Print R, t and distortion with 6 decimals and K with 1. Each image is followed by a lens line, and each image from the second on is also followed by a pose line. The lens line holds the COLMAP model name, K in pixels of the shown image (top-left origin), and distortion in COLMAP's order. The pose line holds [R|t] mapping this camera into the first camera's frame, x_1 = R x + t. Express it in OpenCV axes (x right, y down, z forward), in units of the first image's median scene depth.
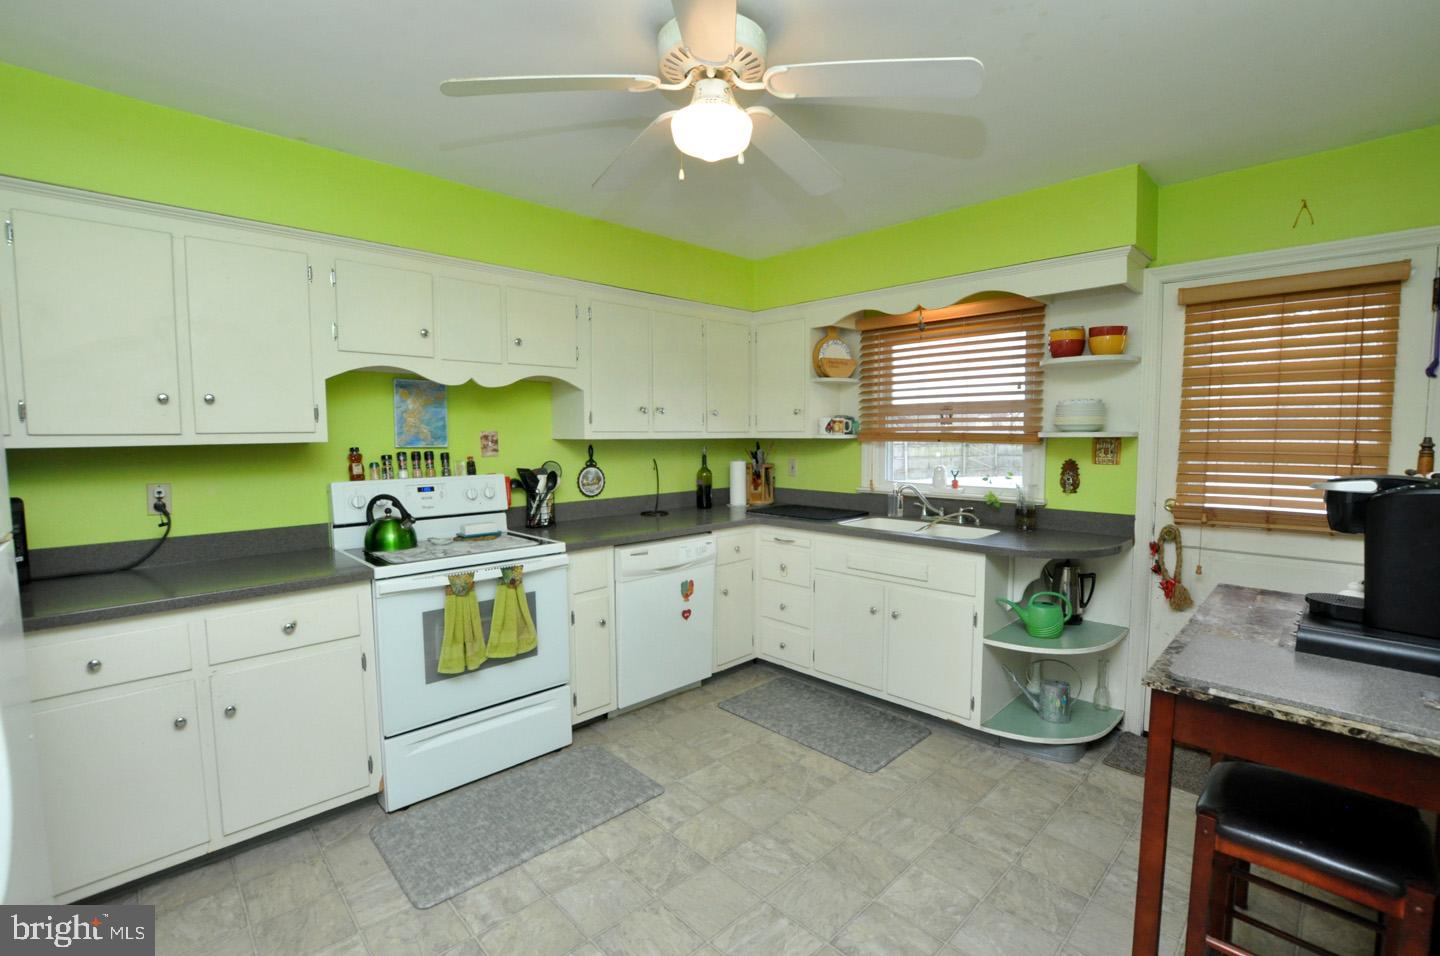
lens RADIAL K [[632.4, 0, 723.0], [0, 632.4, 478.0], [0, 0, 1]] dist [-0.034667, 0.005025]
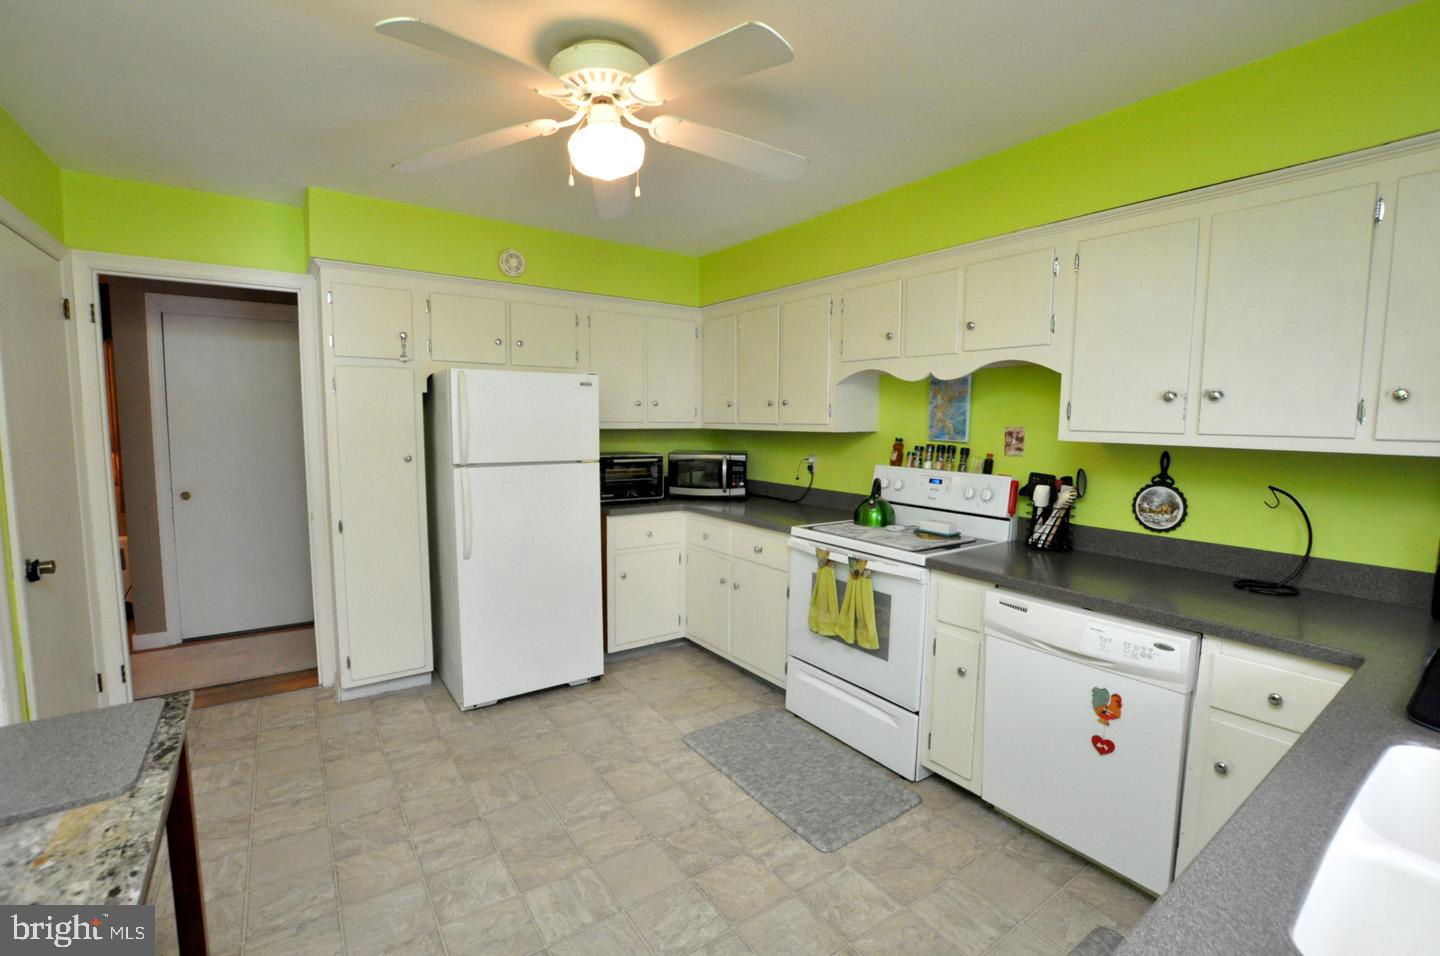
lens RADIAL K [[632.4, 0, 723.0], [0, 632.4, 478.0], [0, 0, 1]] dist [-0.034667, 0.005025]
pose [[-0.158946, 0.096574, -0.982553, 0.612781], [-0.079180, 0.990752, 0.110189, -0.074860], [0.984107, 0.095313, -0.149829, 0.811294]]
